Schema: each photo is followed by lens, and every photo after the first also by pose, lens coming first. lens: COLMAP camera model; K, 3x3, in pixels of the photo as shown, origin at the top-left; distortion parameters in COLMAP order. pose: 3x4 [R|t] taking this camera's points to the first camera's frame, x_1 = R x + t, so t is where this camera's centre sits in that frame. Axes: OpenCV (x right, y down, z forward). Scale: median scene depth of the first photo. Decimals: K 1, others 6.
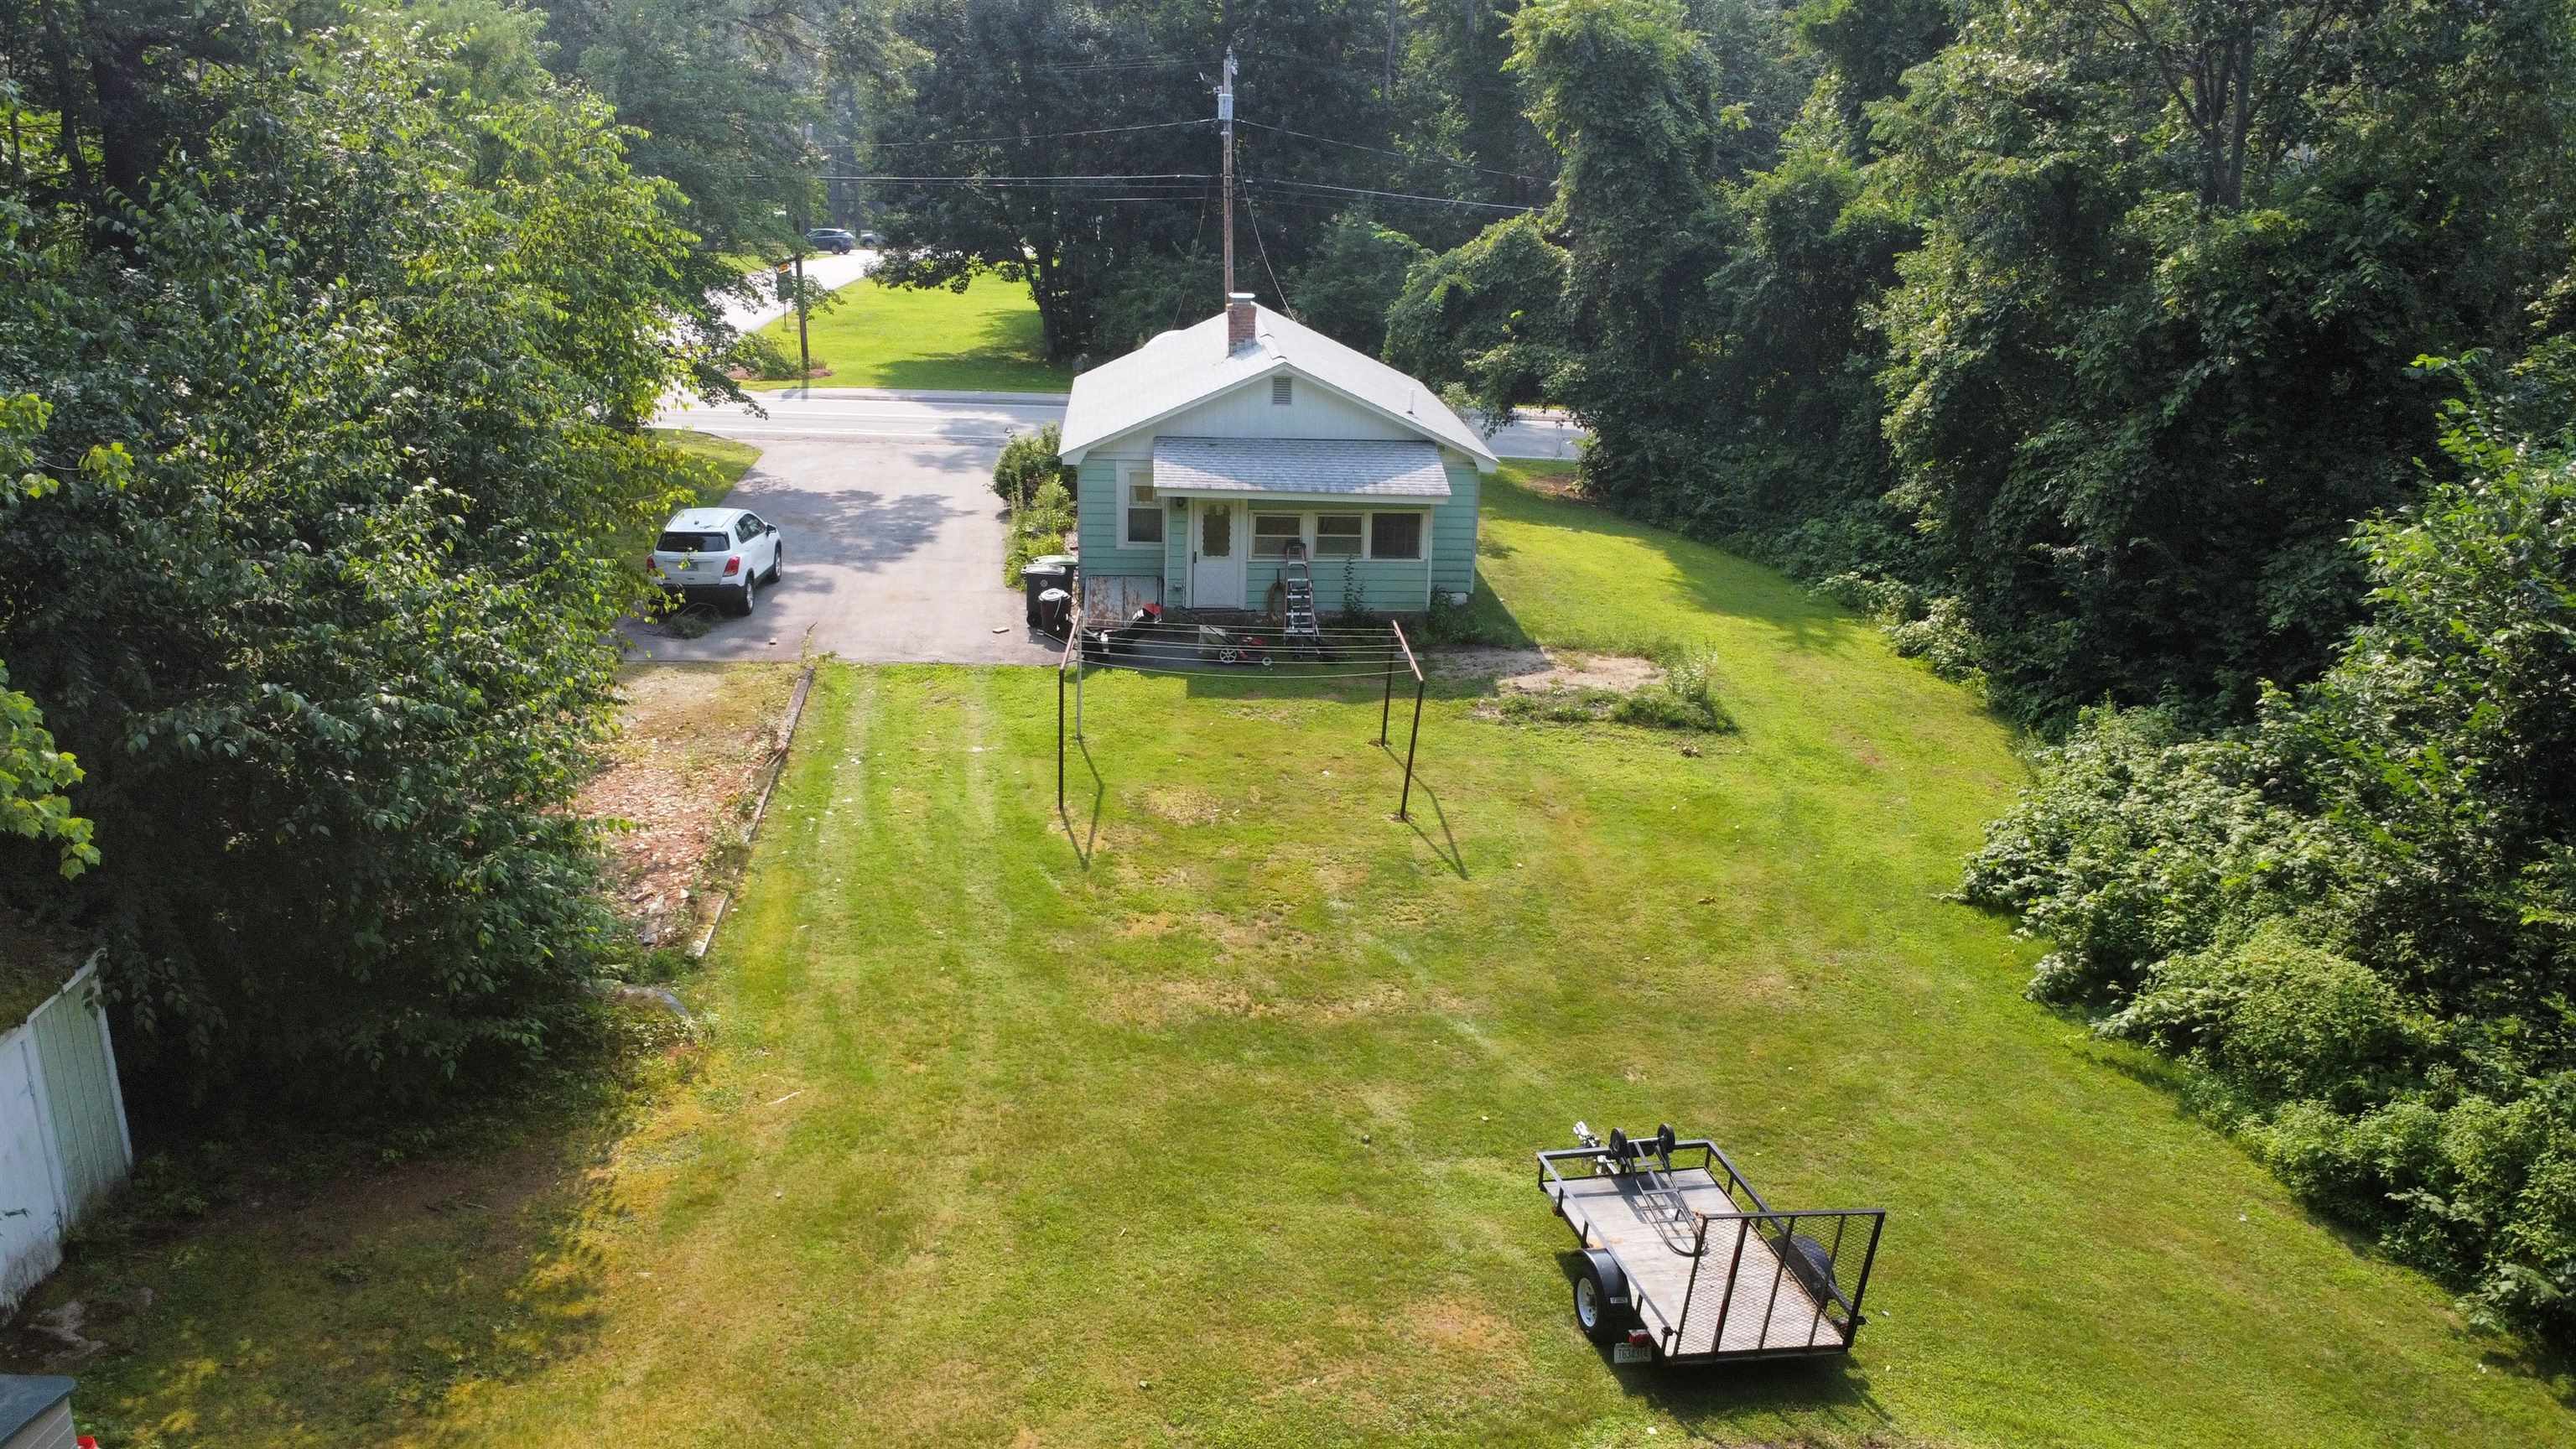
lens RADIAL K [[1905.8, 0, 1288.0], [0, 1905.8, 724.5], [0, 0, 1]] dist [-0.000933, 0.016049]
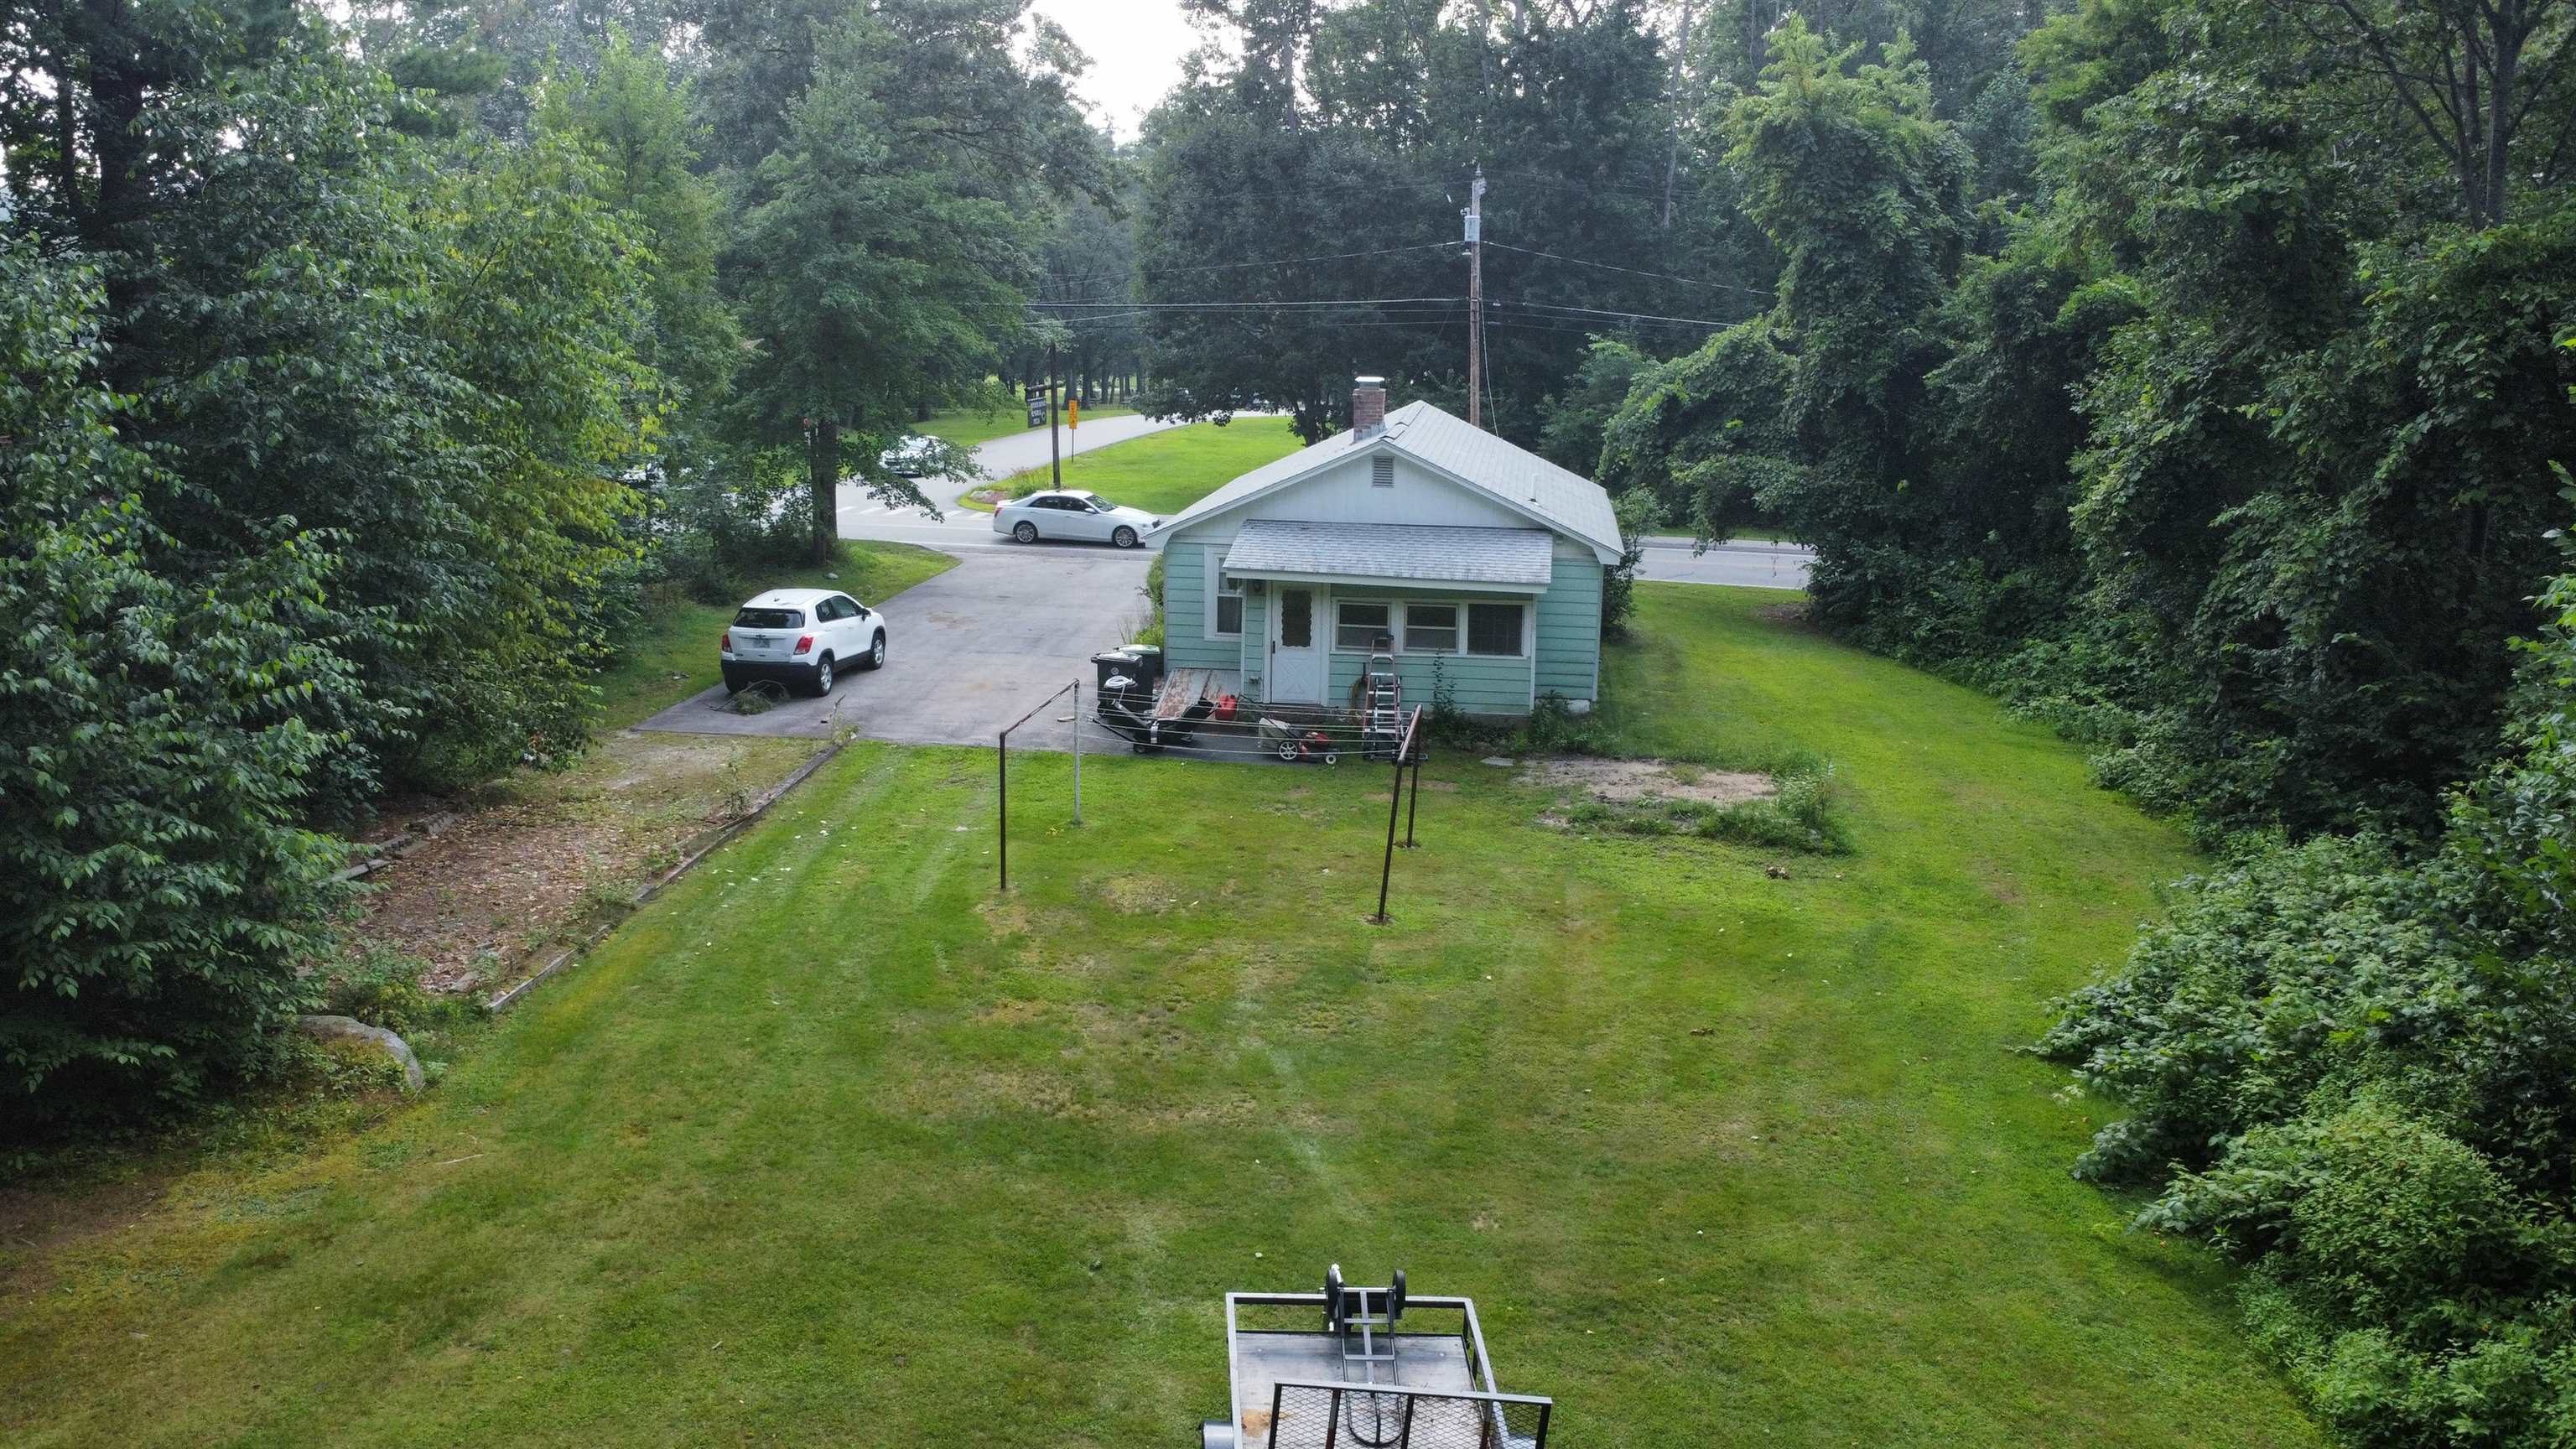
lens RADIAL K [[1905.8, 0, 1288.0], [0, 1905.8, 724.5], [0, 0, 1]] dist [-0.000933, 0.016049]
pose [[0.979209, 0.032148, -0.200293, 0.149775], [-0.050313, 0.995000, -0.086273, 0.029634], [0.196518, 0.094557, 0.975930, 0.110845]]
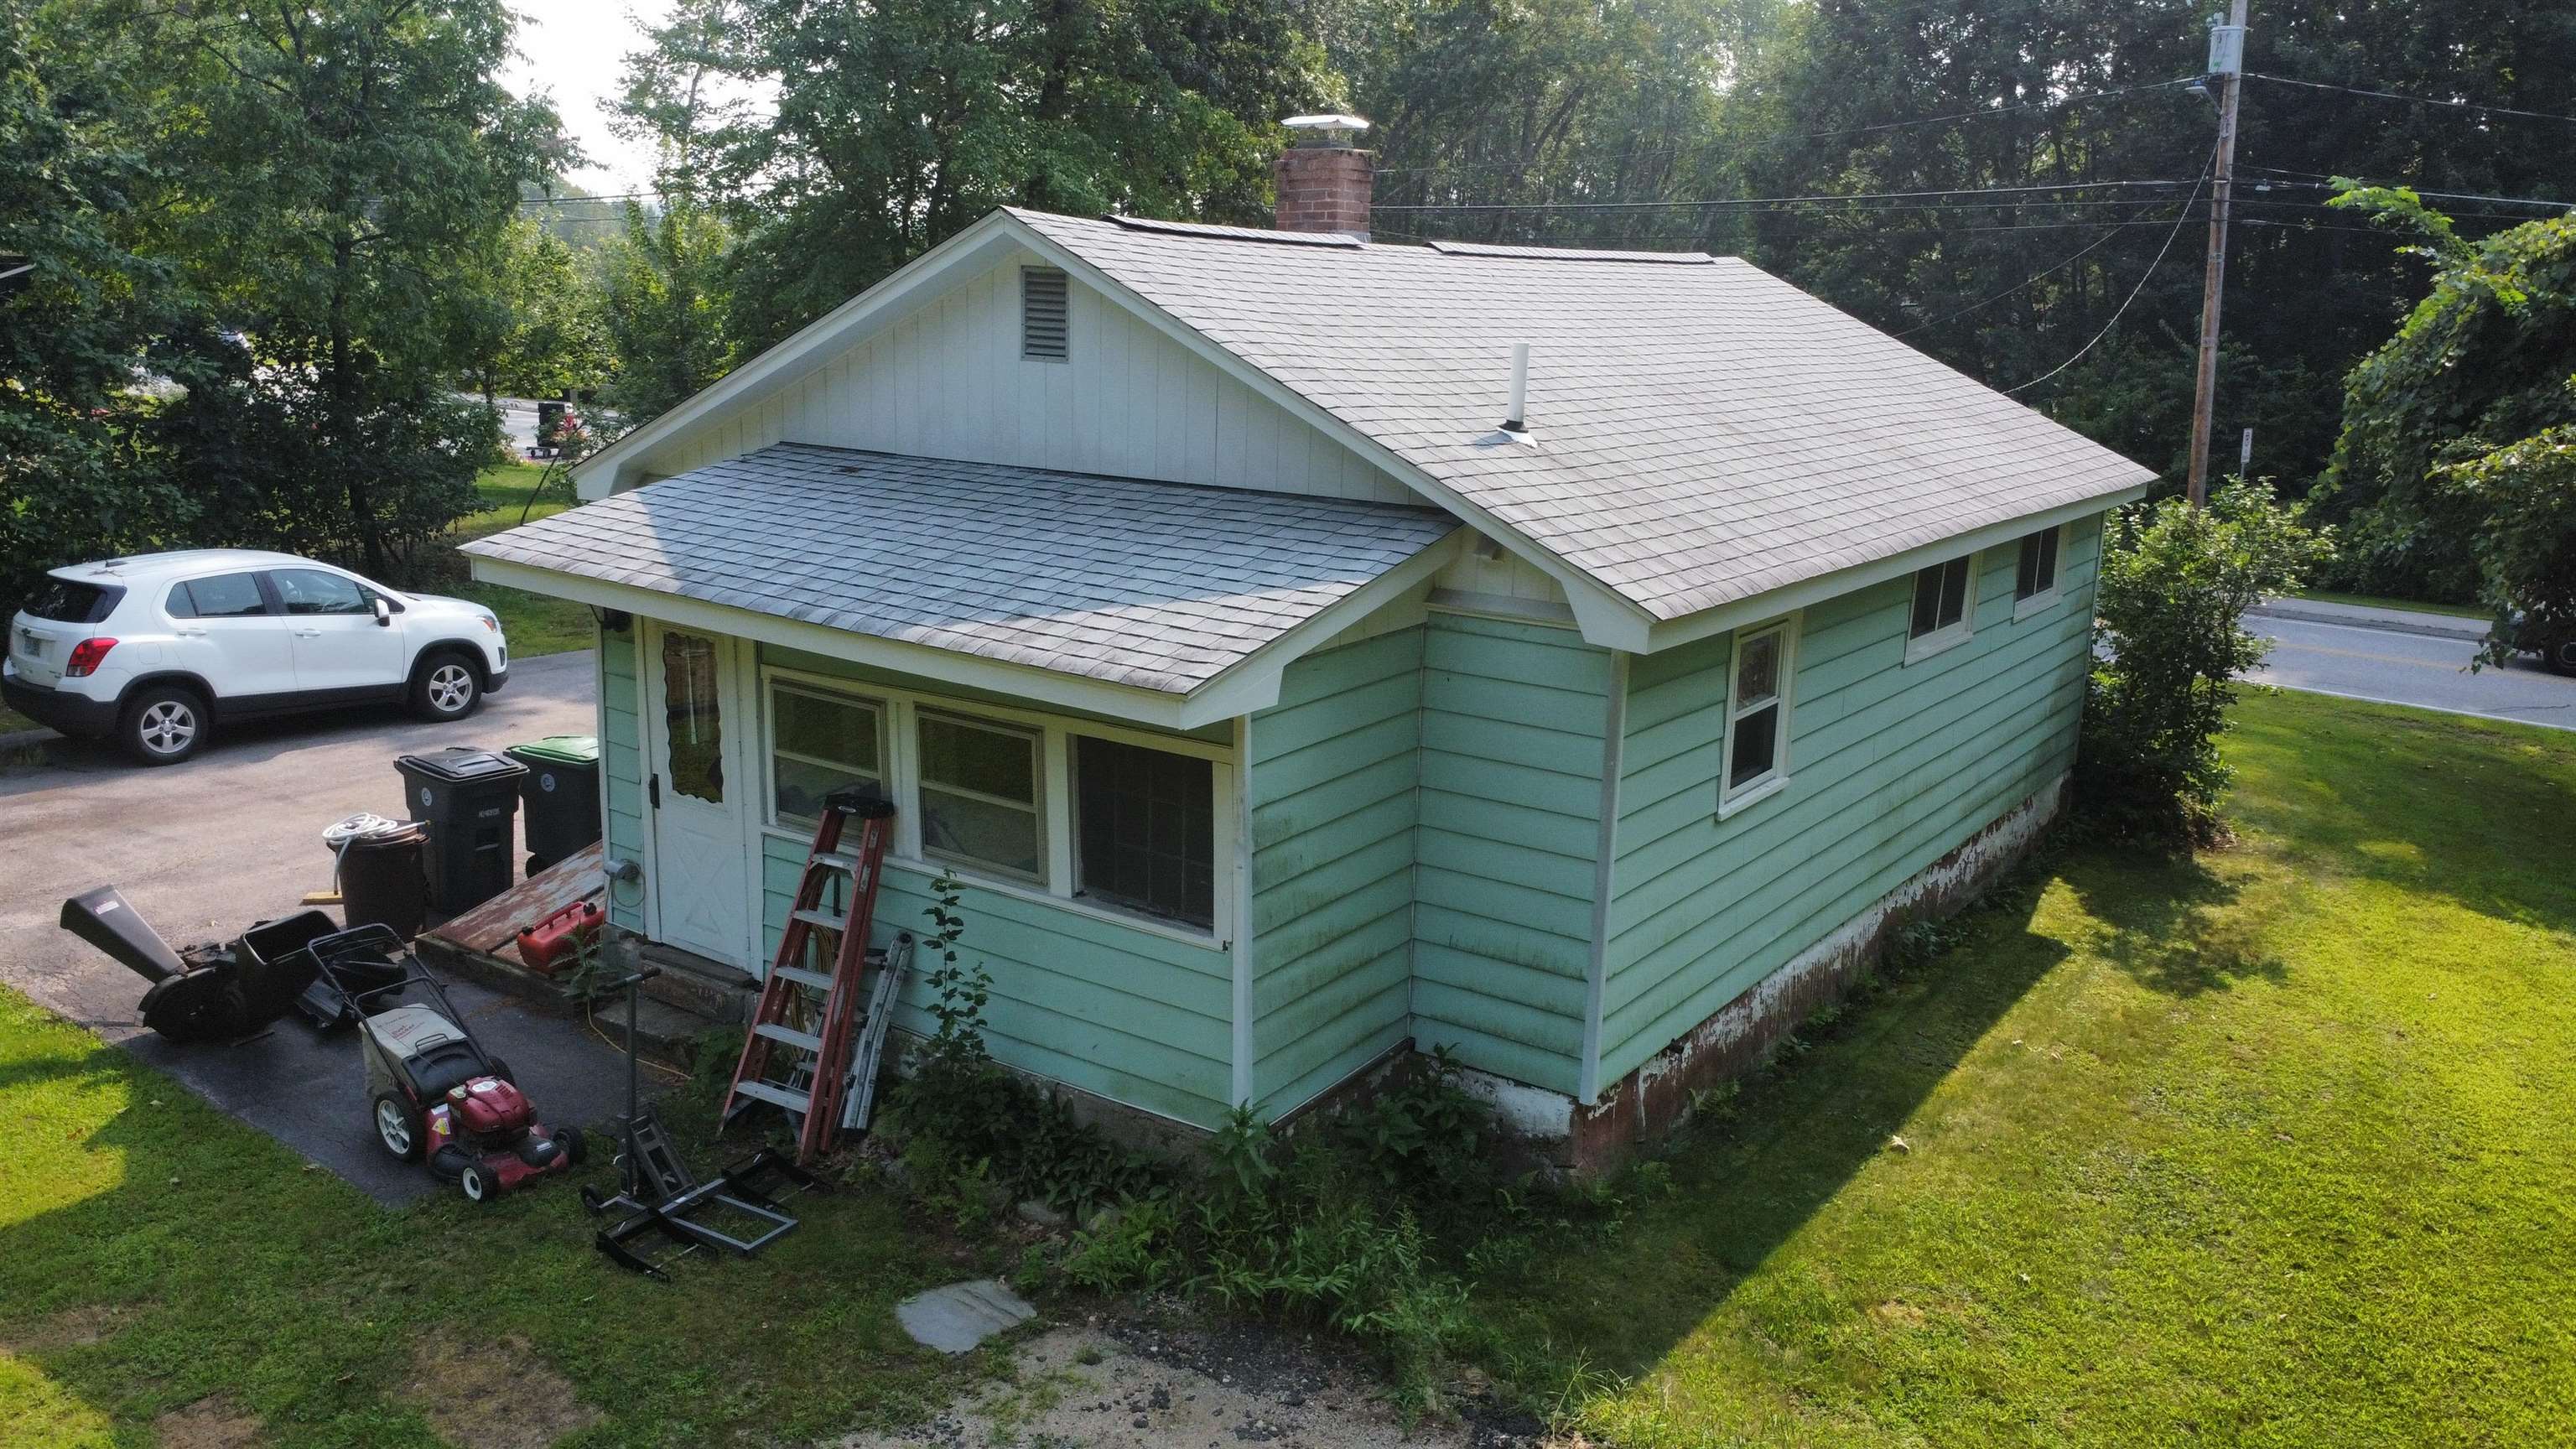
lens RADIAL K [[1905.8, 0, 1288.0], [0, 1905.8, 724.5], [0, 0, 1]] dist [-0.000933, 0.016049]
pose [[0.769843, 0.134348, -0.623933, 0.248957], [-0.201433, 0.978773, -0.037785, -0.113152], [0.605612, 0.154770, 0.780564, 0.841150]]
